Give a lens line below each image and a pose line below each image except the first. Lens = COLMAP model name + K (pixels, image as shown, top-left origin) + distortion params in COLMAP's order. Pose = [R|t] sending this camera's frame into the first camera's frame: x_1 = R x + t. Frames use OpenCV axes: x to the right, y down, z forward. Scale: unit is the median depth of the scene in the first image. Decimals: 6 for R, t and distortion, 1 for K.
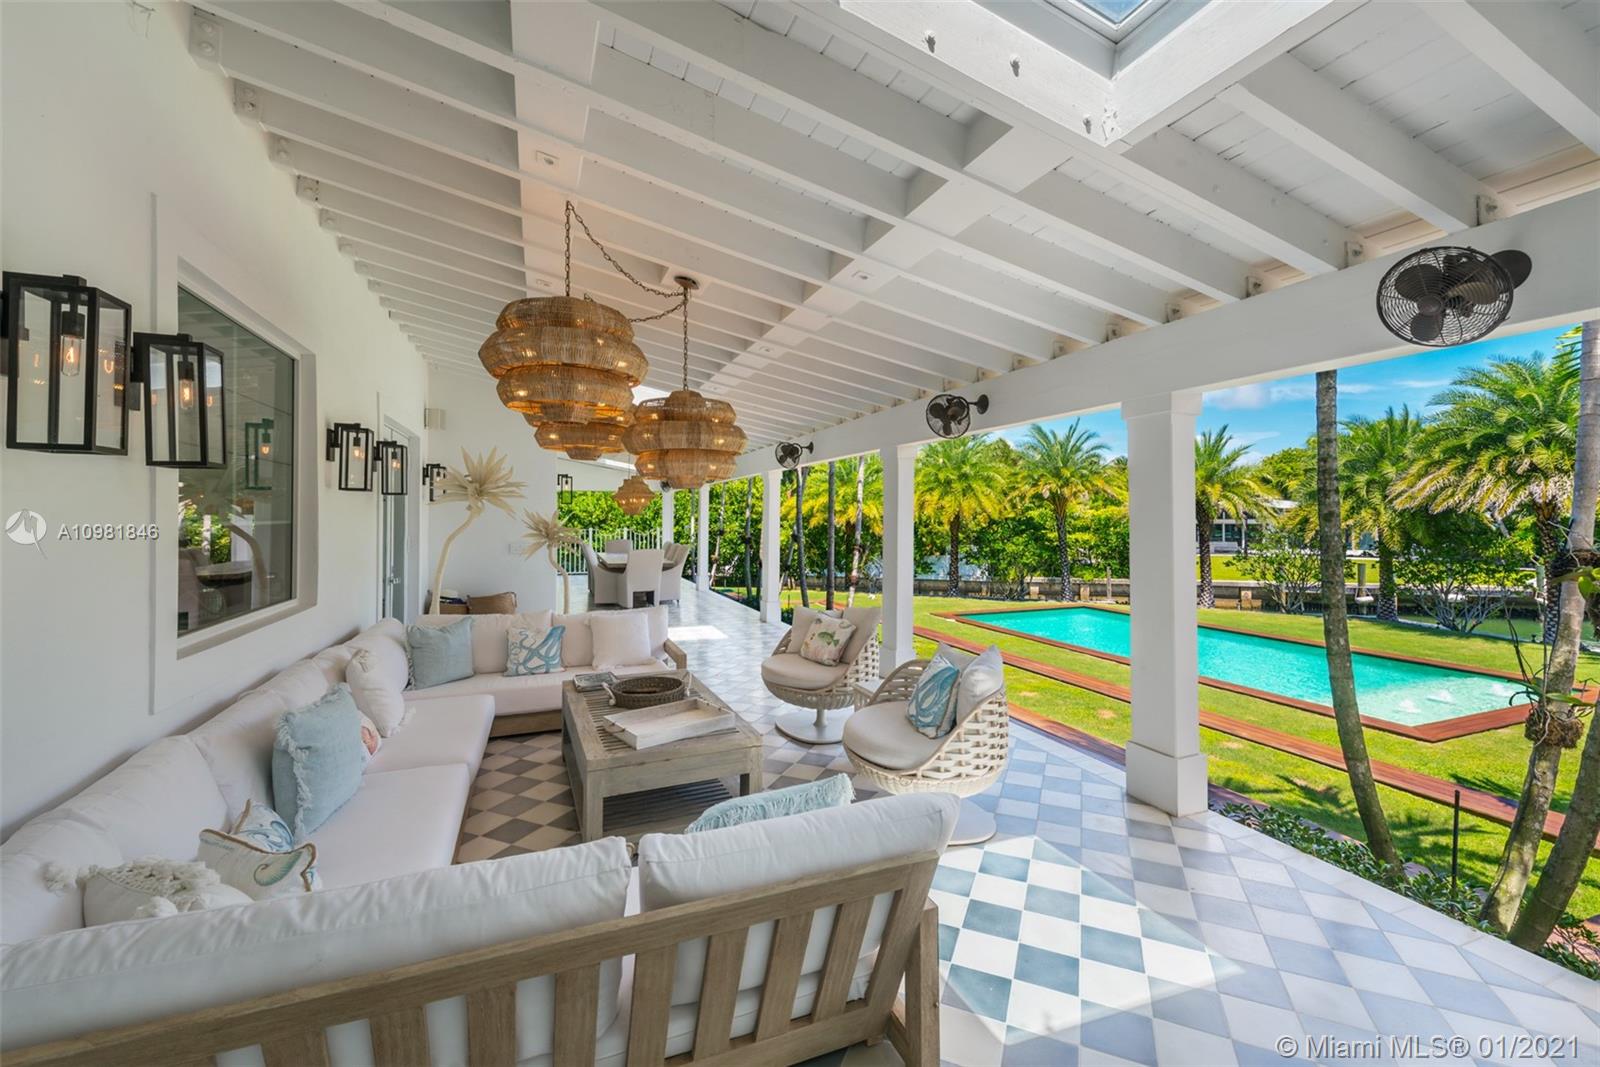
lens RADIAL K [[649.6, 0, 800.0], [0, 649.6, 533.5], [0, 0, 1]] dist [0.001442, 0.000089]
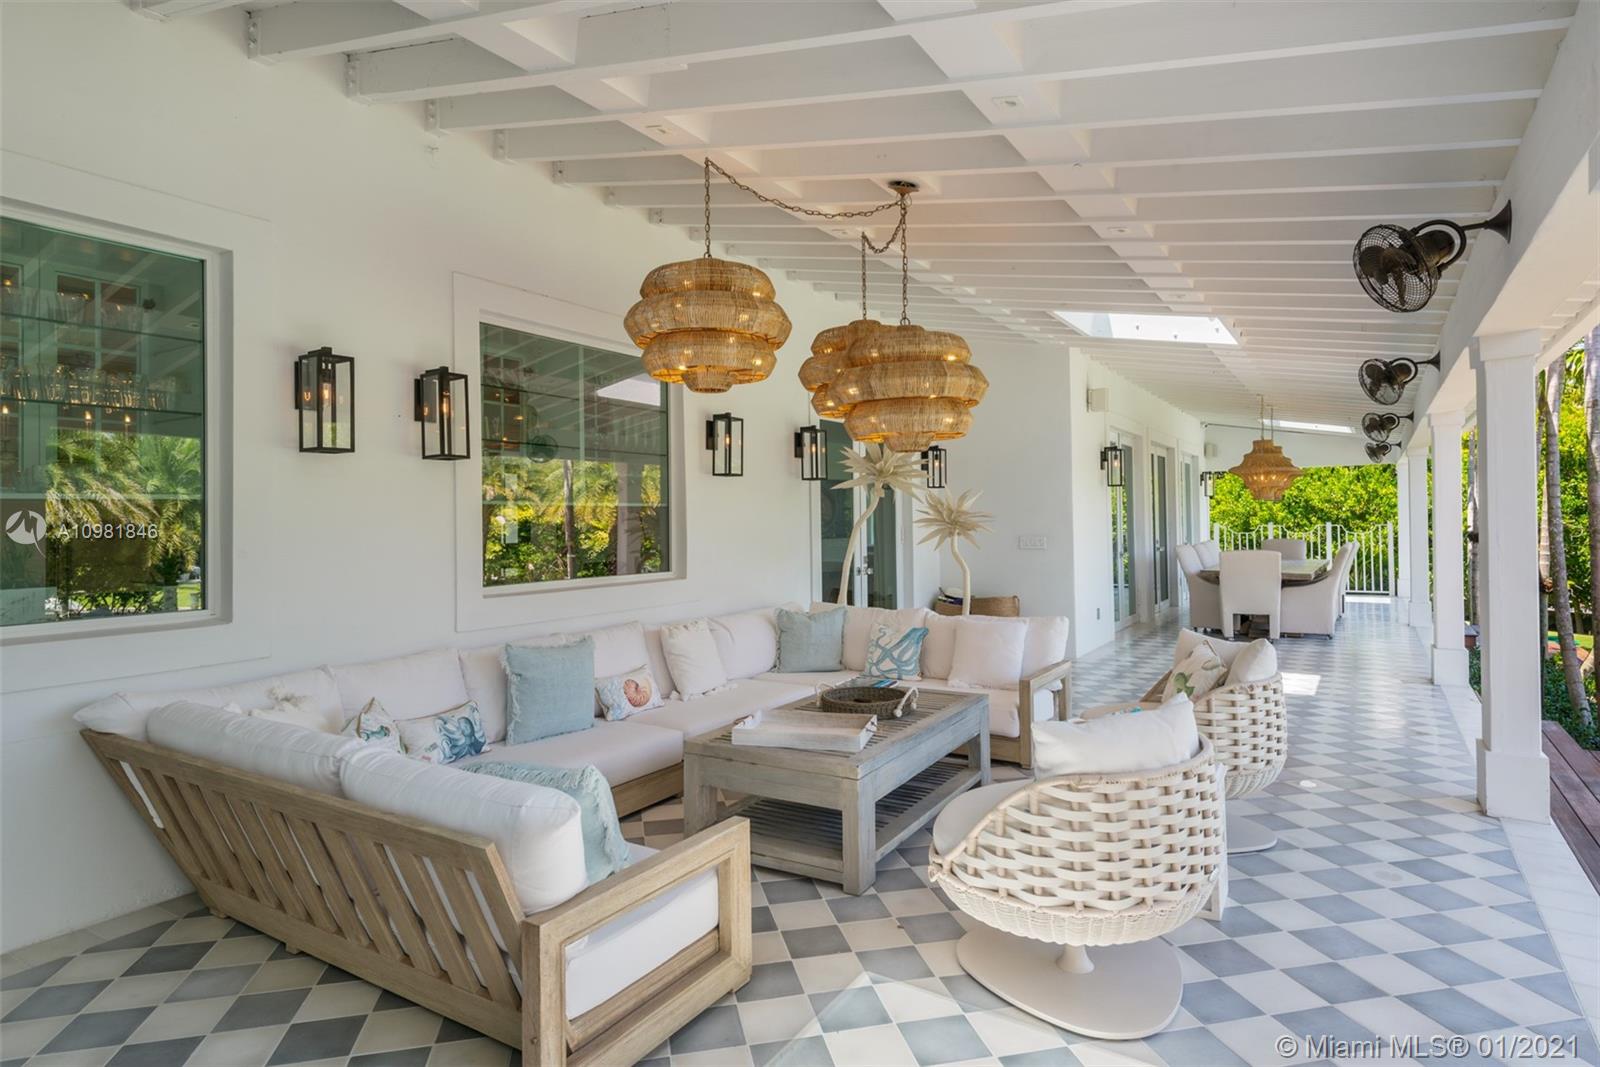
lens RADIAL K [[879.7, 0, 800.0], [0, 879.7, 533.5], [0, 0, 1]] dist [0.020870, -0.000387]
pose [[0.582693, 0.004436, -0.812681, 0.528870], [-0.009096, 0.999958, -0.001064, 0.028019], [0.812642, 0.008012, 0.582708, 0.242311]]
